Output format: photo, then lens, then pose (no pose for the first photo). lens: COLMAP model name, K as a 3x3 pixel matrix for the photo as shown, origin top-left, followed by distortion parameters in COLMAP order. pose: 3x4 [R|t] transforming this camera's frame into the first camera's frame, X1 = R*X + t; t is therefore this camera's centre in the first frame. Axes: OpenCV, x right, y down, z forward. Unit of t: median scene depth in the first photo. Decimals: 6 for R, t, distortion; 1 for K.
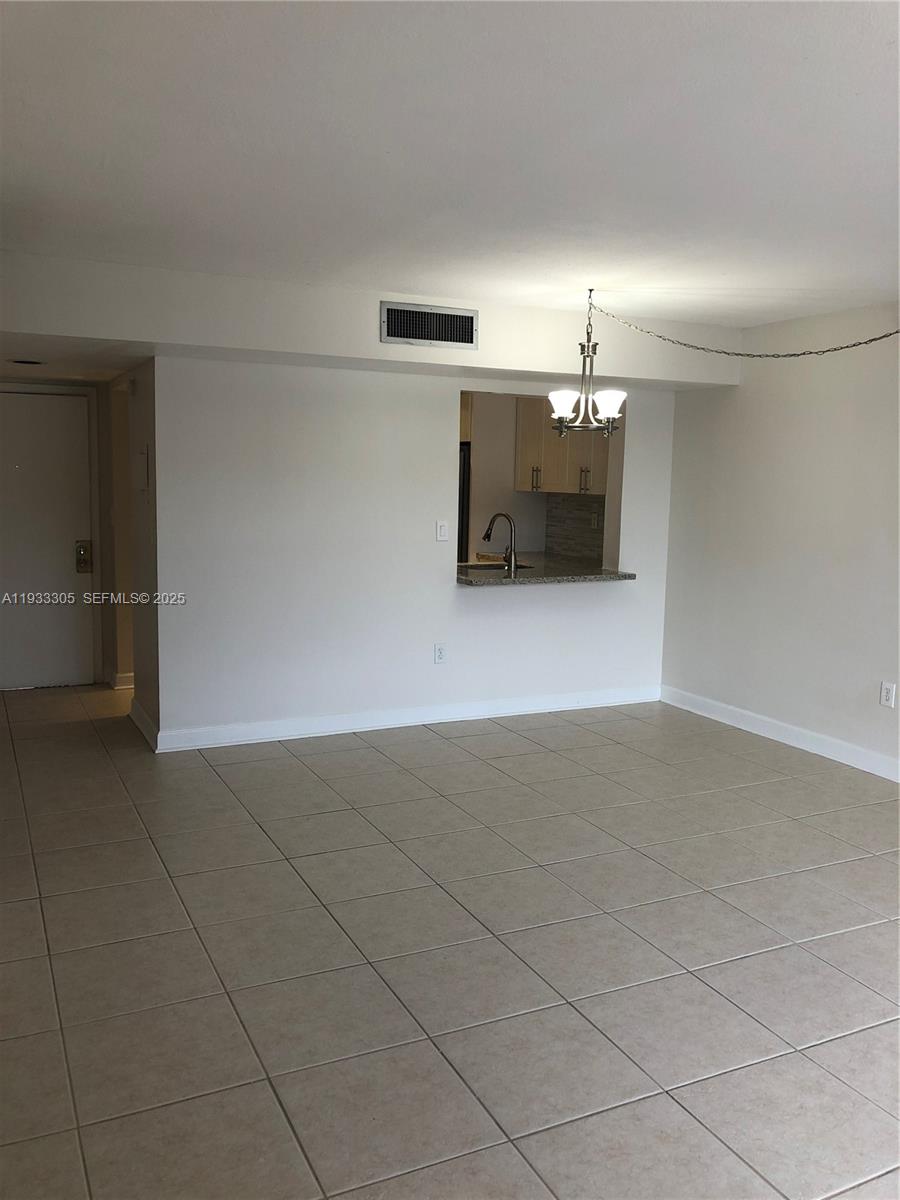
lens RADIAL K [[983.6, 0, 454.6], [0, 983.6, 595.7], [0, 0, 1]] dist [0.016737, -0.021312]
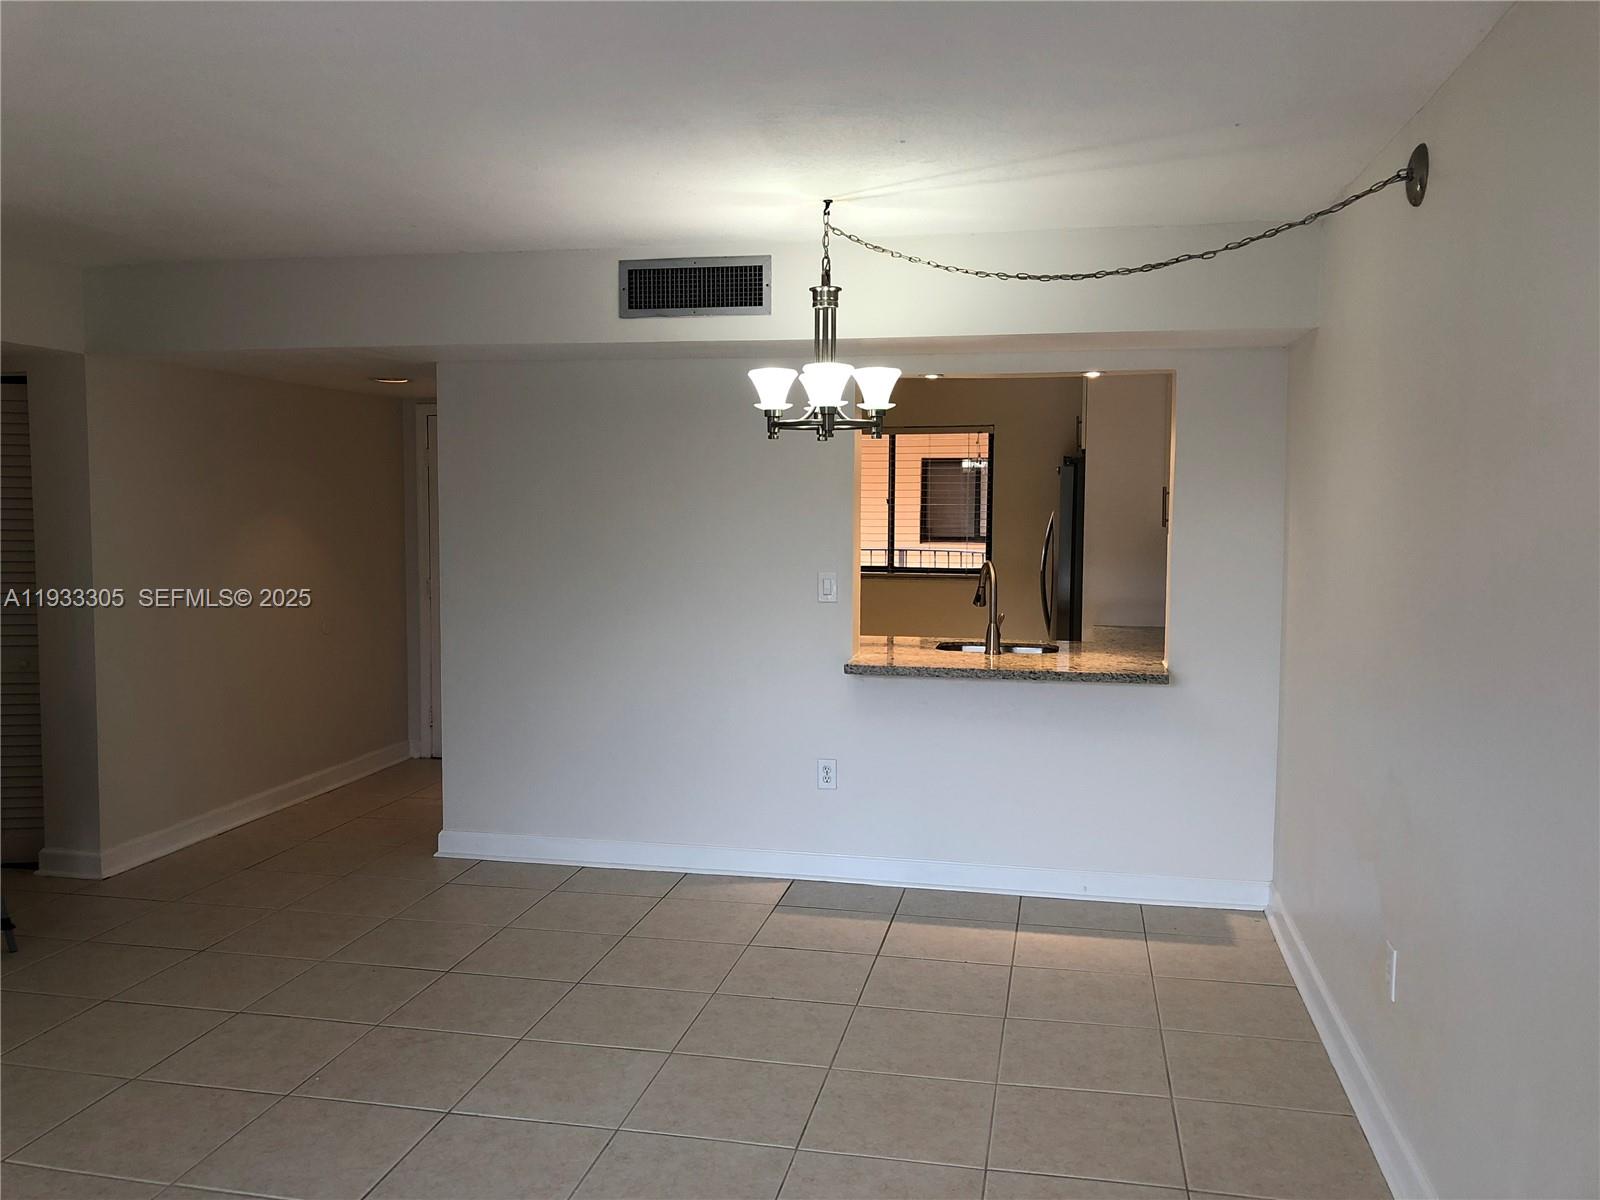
lens RADIAL K [[1311.4, 0, 800.3], [0, 1311.4, 595.6], [0, 0, 1]] dist [0.016737, -0.021312]
pose [[0.790348, 0.030583, -0.611894, 0.584059], [-0.063859, 0.997425, -0.032630, -0.035353], [0.609321, 0.064864, 0.790266, 0.332878]]
